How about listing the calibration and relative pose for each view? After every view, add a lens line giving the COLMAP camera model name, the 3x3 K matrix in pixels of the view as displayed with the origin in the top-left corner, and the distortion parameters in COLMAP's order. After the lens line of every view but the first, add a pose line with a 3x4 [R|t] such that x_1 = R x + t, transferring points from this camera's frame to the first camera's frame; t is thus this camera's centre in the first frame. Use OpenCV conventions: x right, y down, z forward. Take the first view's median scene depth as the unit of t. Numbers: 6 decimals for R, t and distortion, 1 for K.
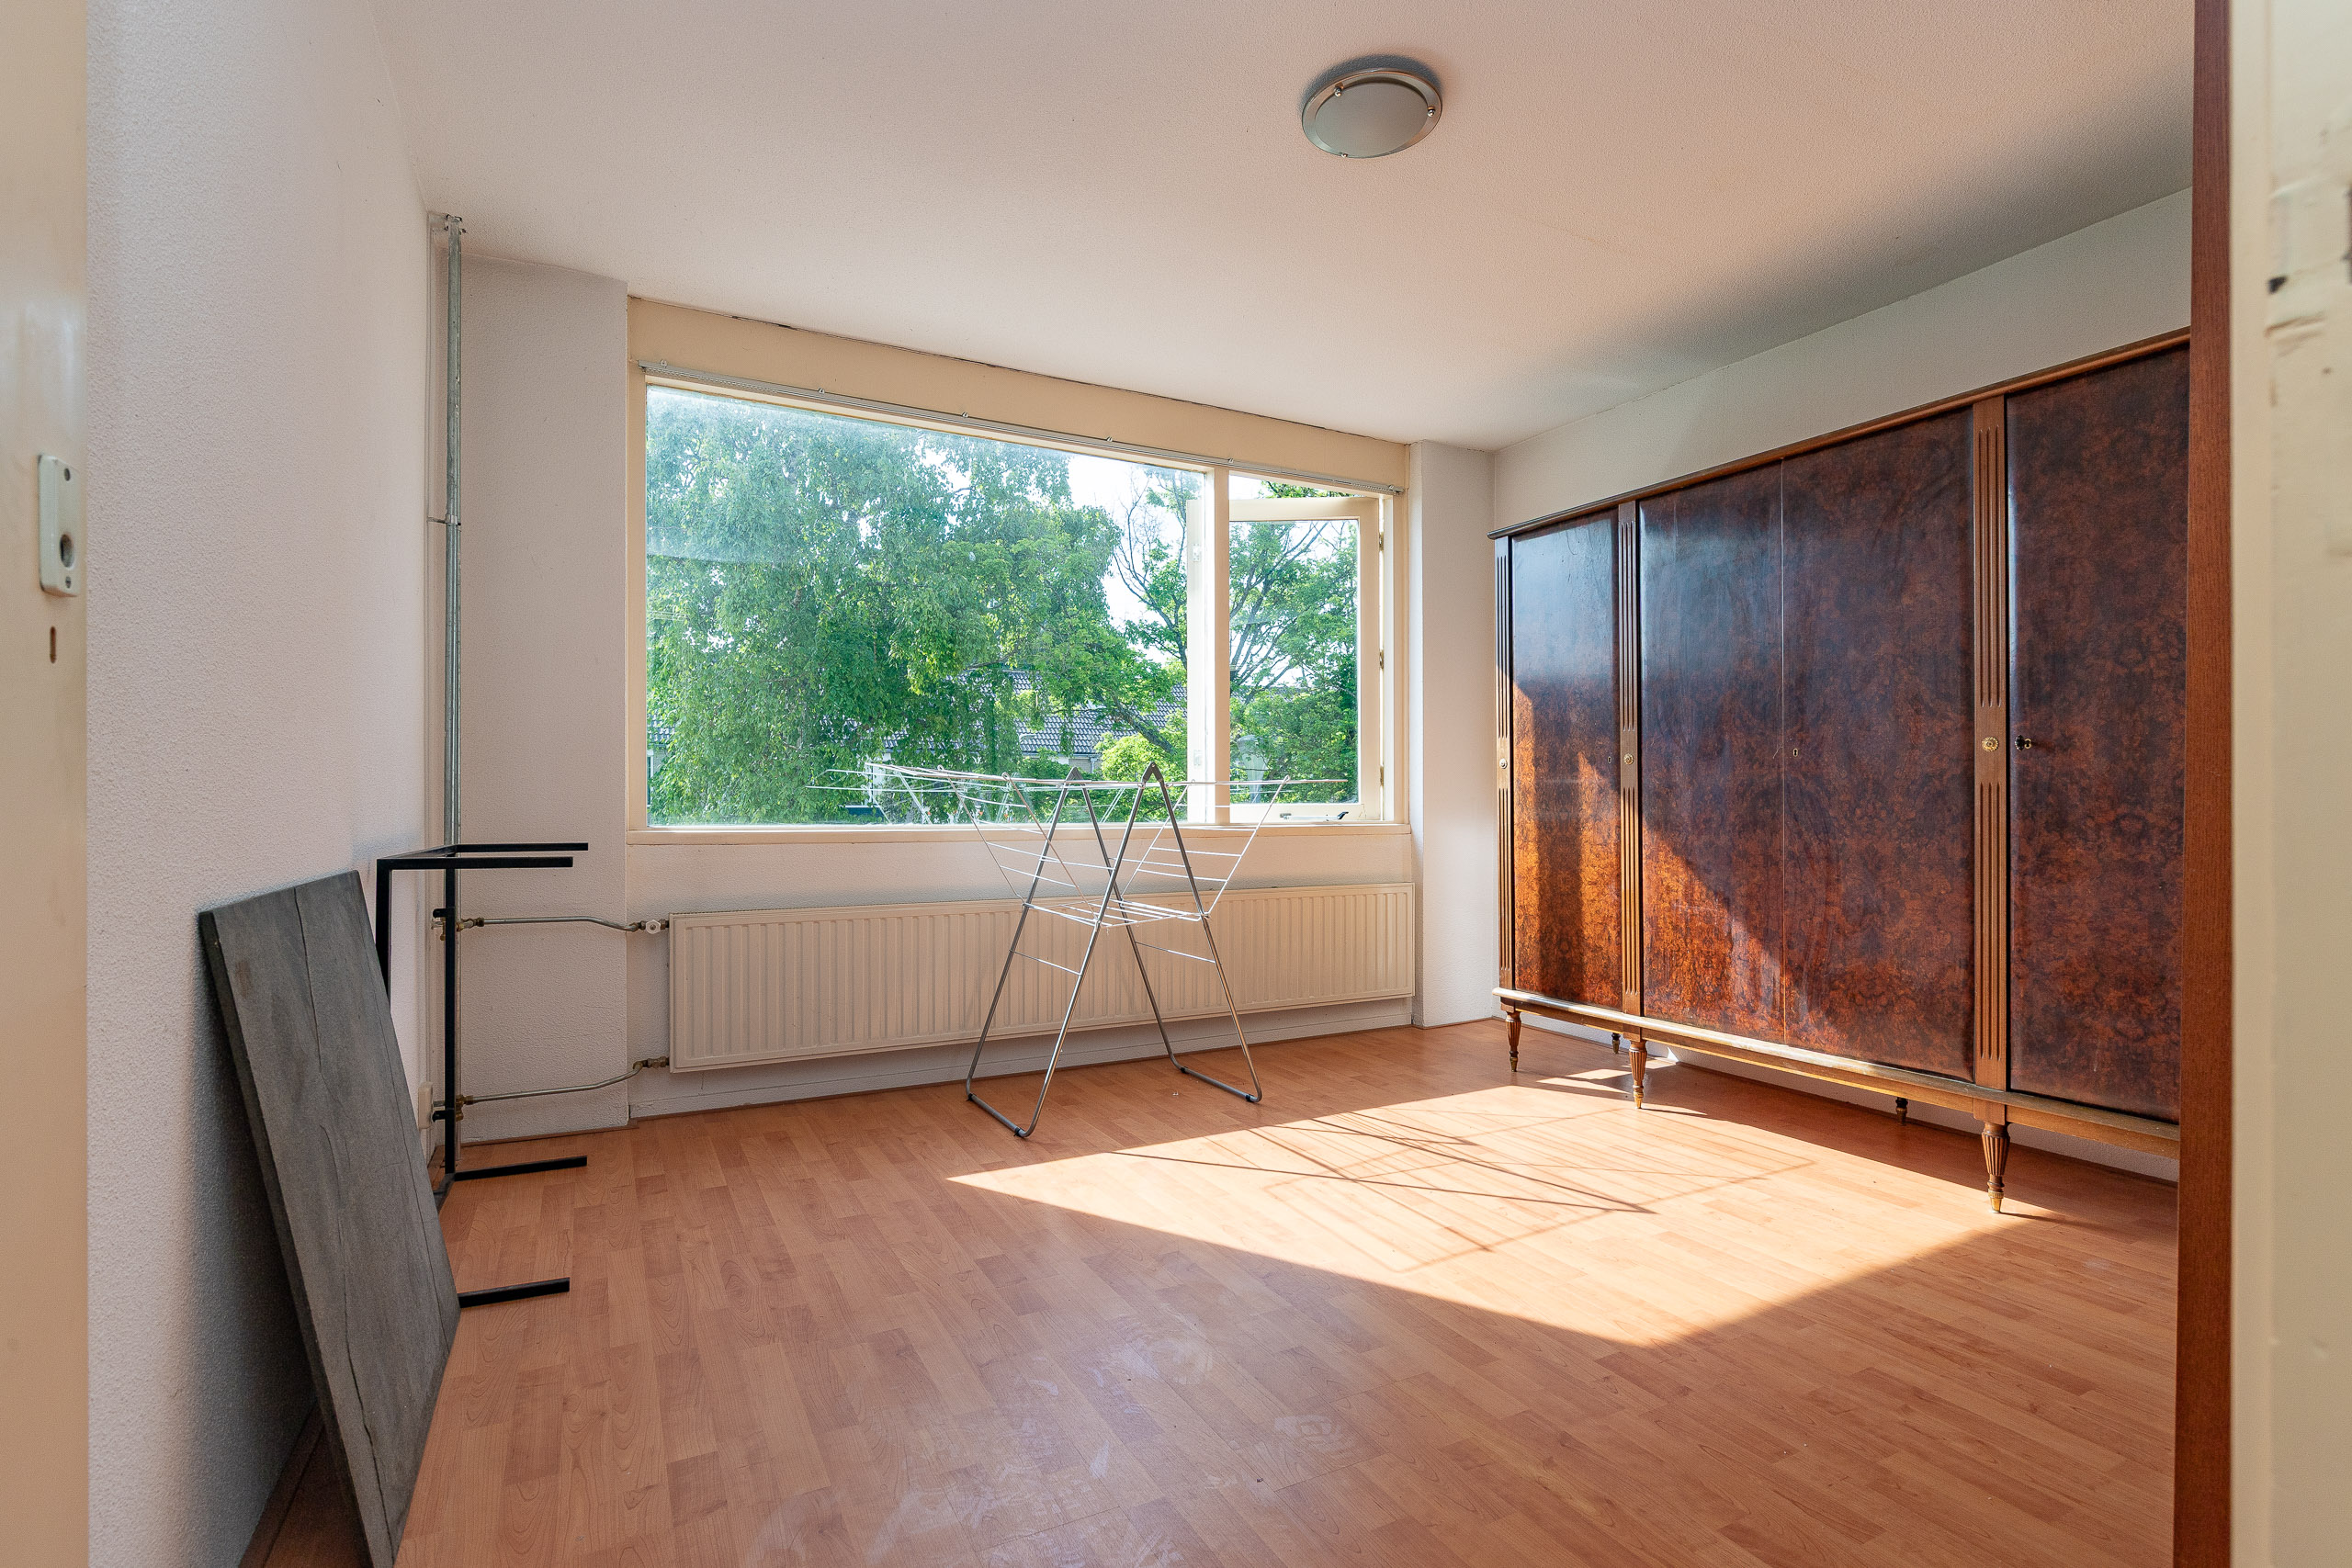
lens RADIAL K [[1130.9, 0, 1176.2], [0, 1130.9, 795.6], [0, 0, 1]] dist [-0.002083, -0.000335]
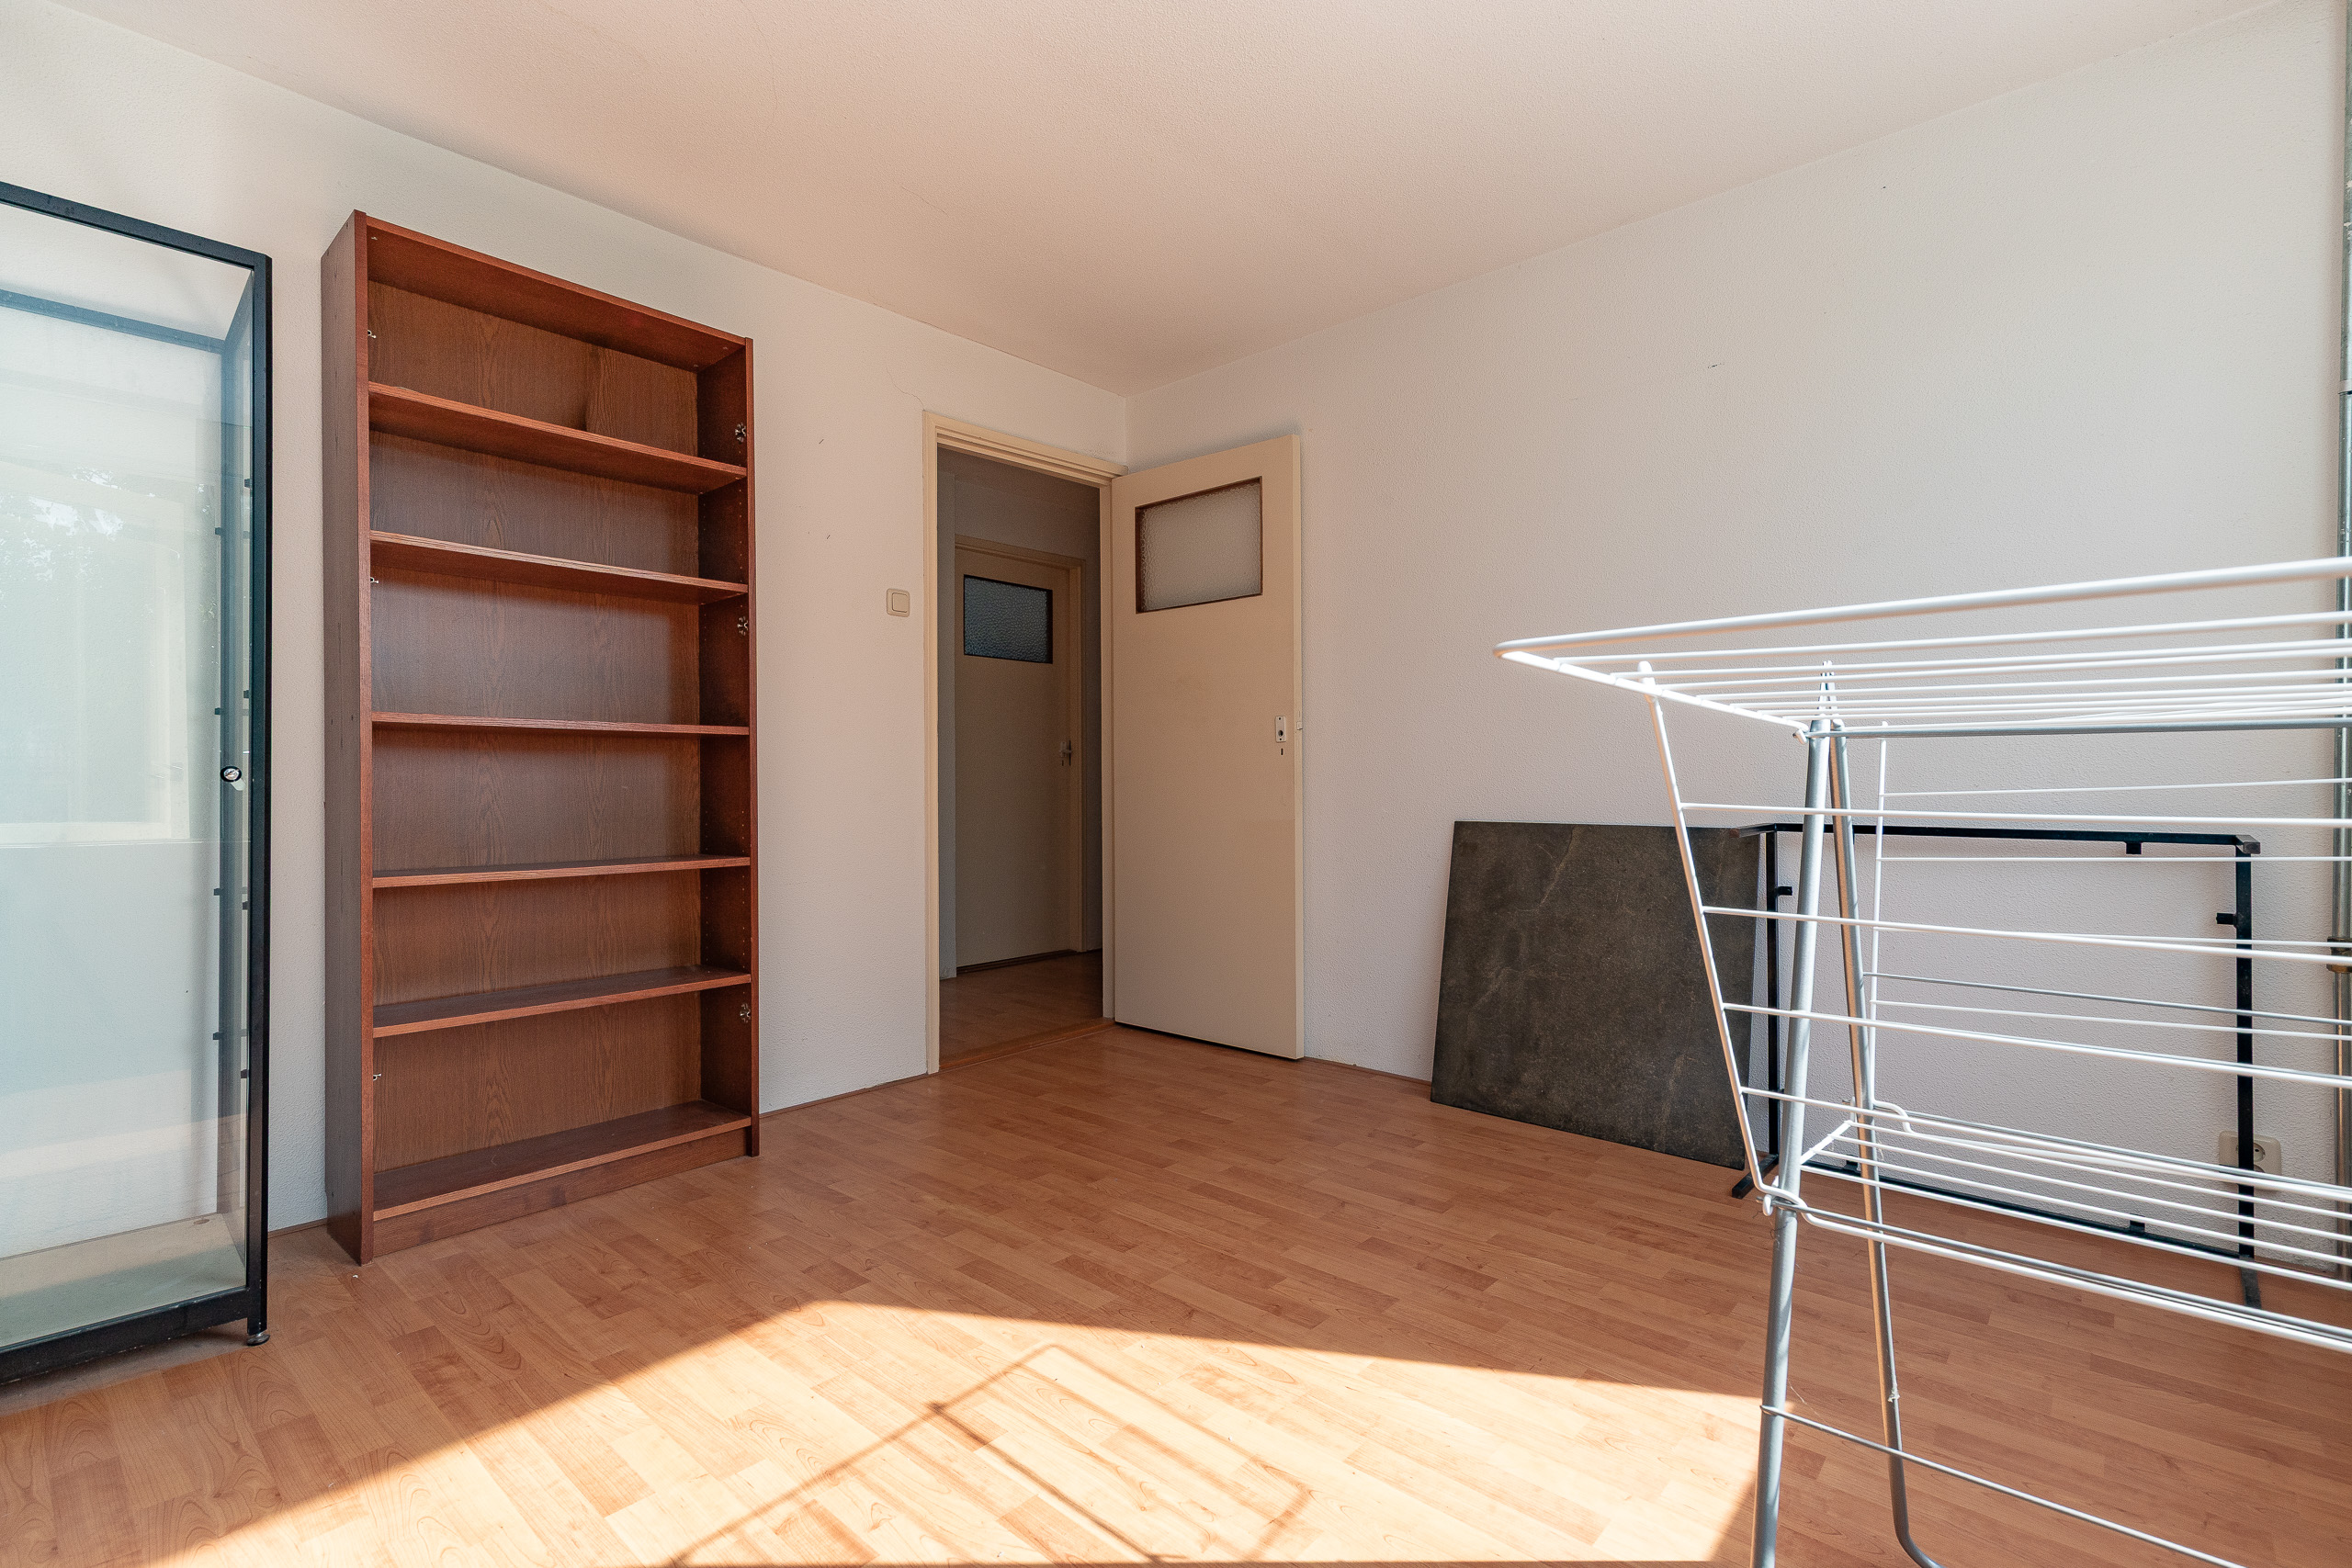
lens RADIAL K [[1068.7, 0, 1177.6], [0, 1068.7, 778.3], [0, 0, 1]] dist [0.016720, 0.000127]
pose [[-0.936150, 0.002077, -0.351595, 0.311675], [0.003760, 0.999985, -0.004105, 0.002348], [0.351581, -0.005165, -0.936143, 1.435384]]
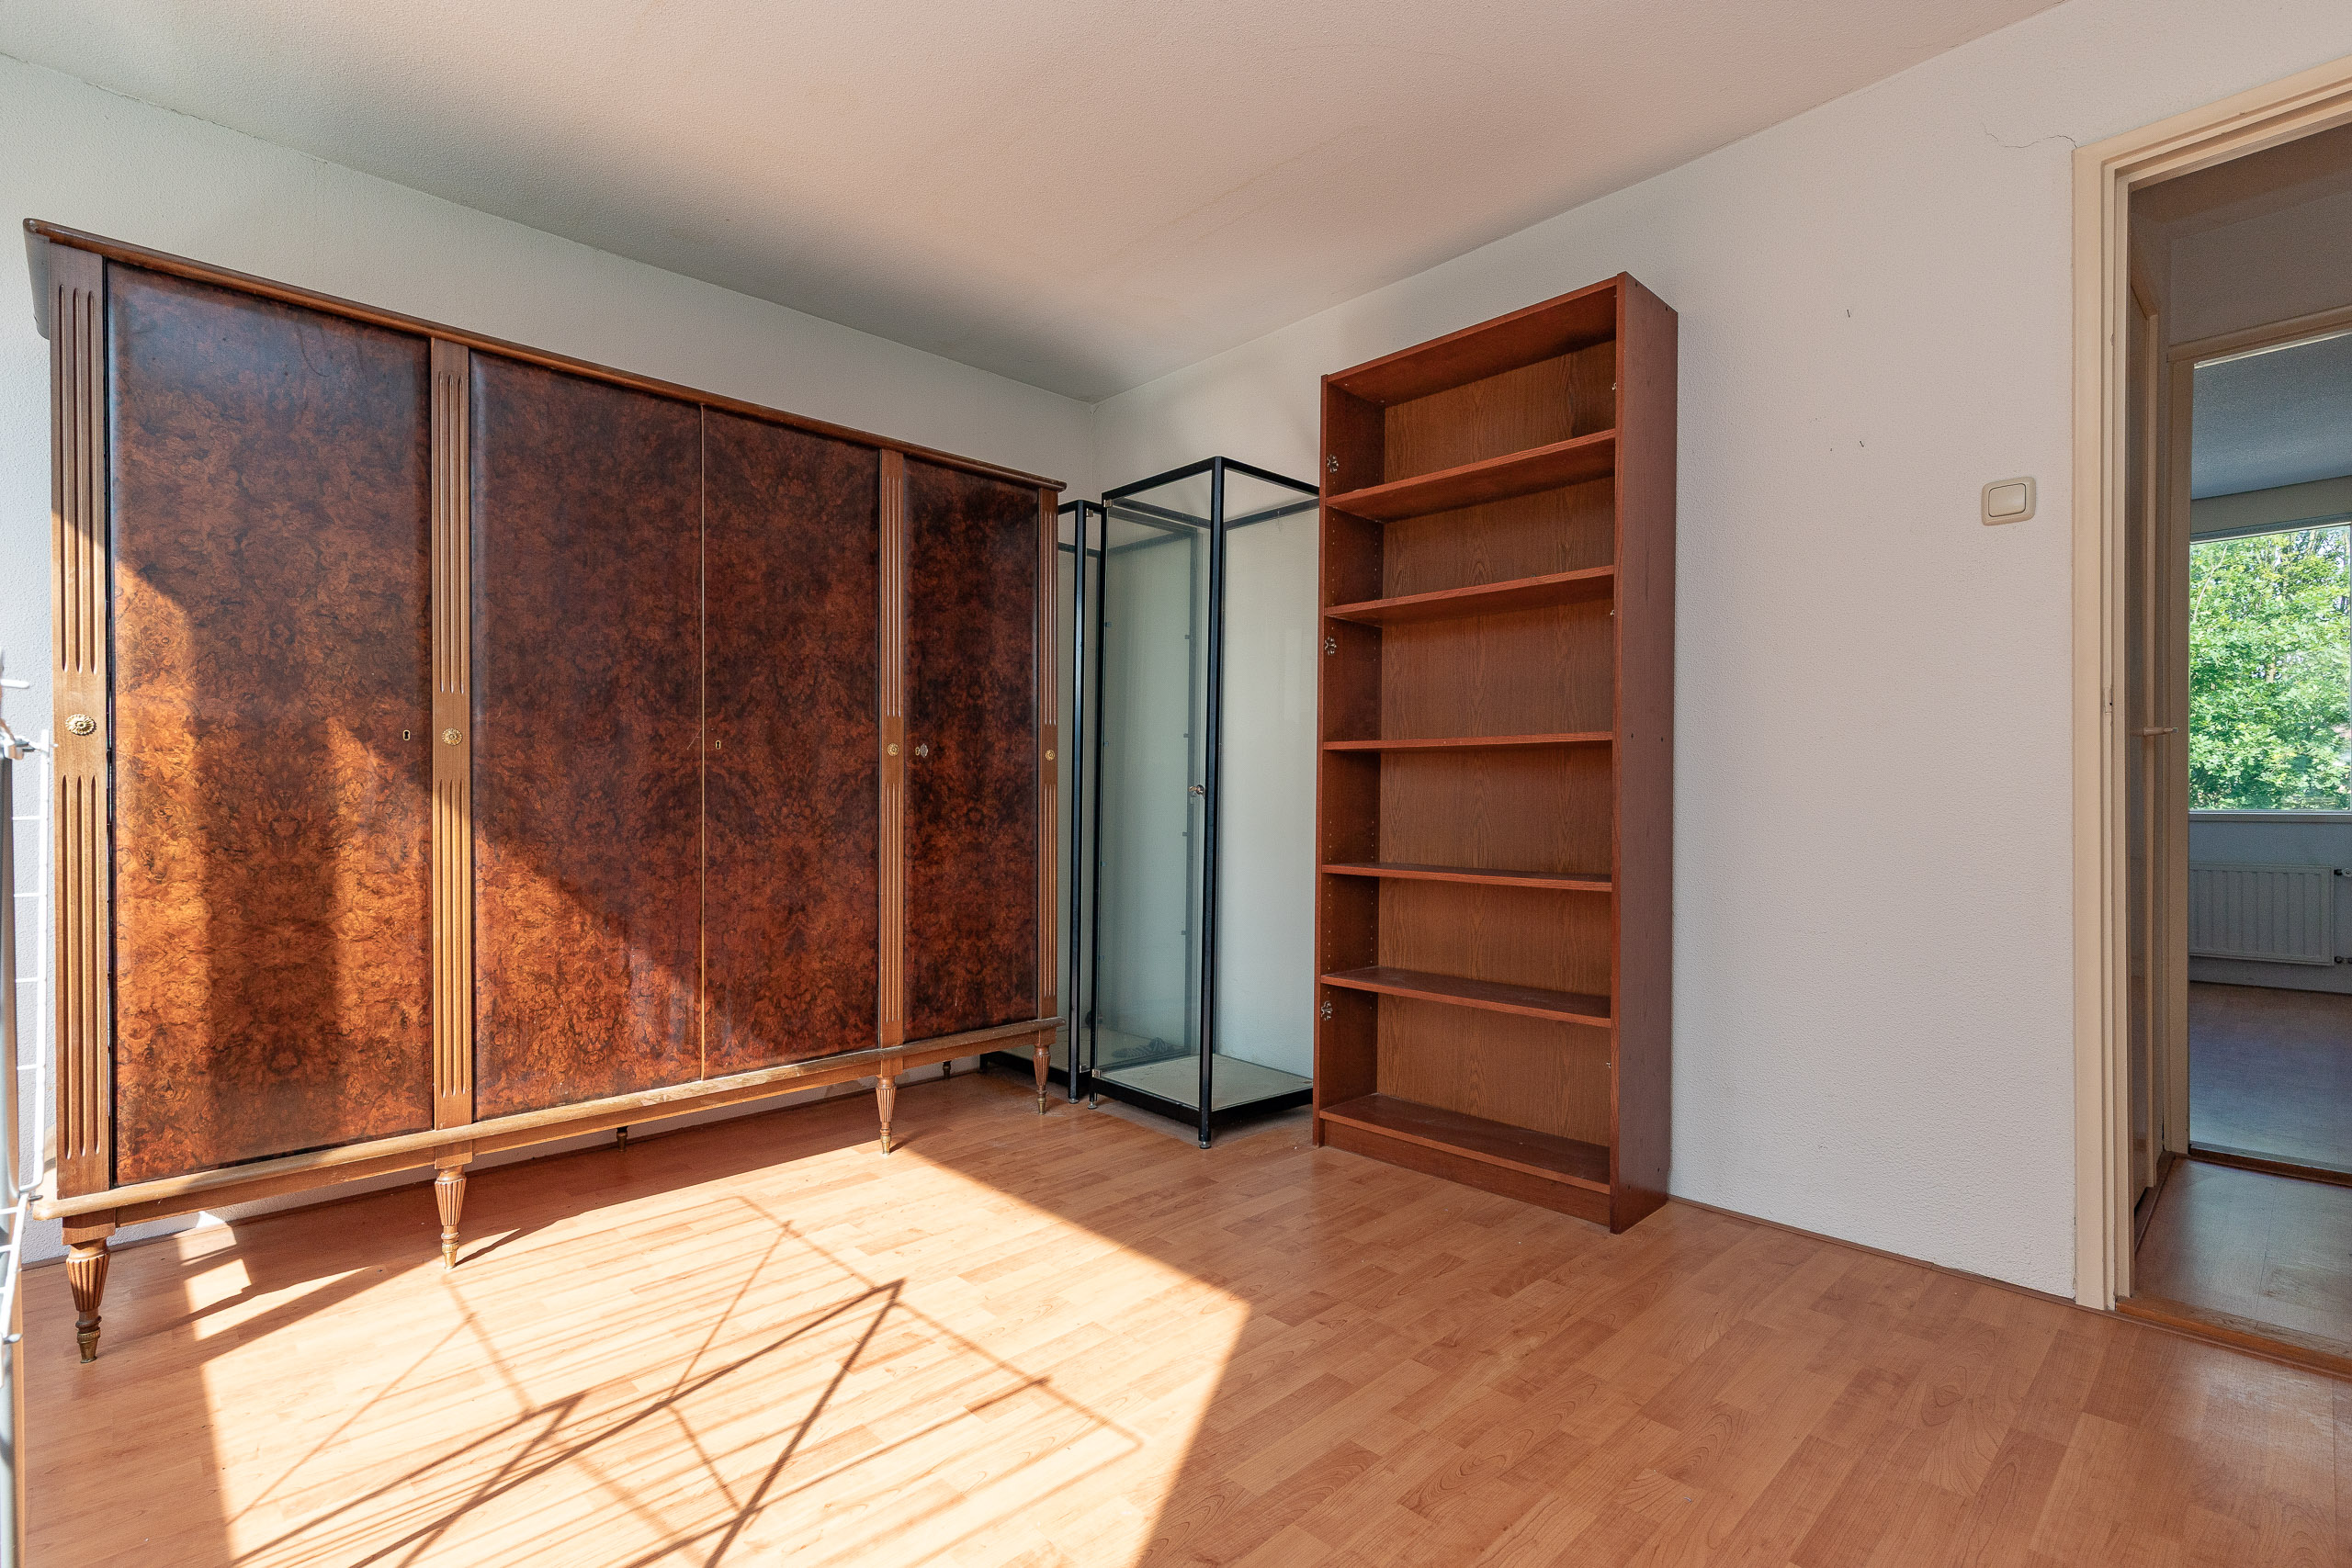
lens RADIAL K [[1094.5, 0, 1165.4], [0, 1094.5, 794.6], [0, 0, 1]] dist [0.012796, -0.000090]
pose [[-0.283209, 0.001416, 0.959057, -0.396426], [-0.001465, 0.999997, -0.001909, 0.002326], [-0.959057, -0.001946, -0.283207, 0.955519]]
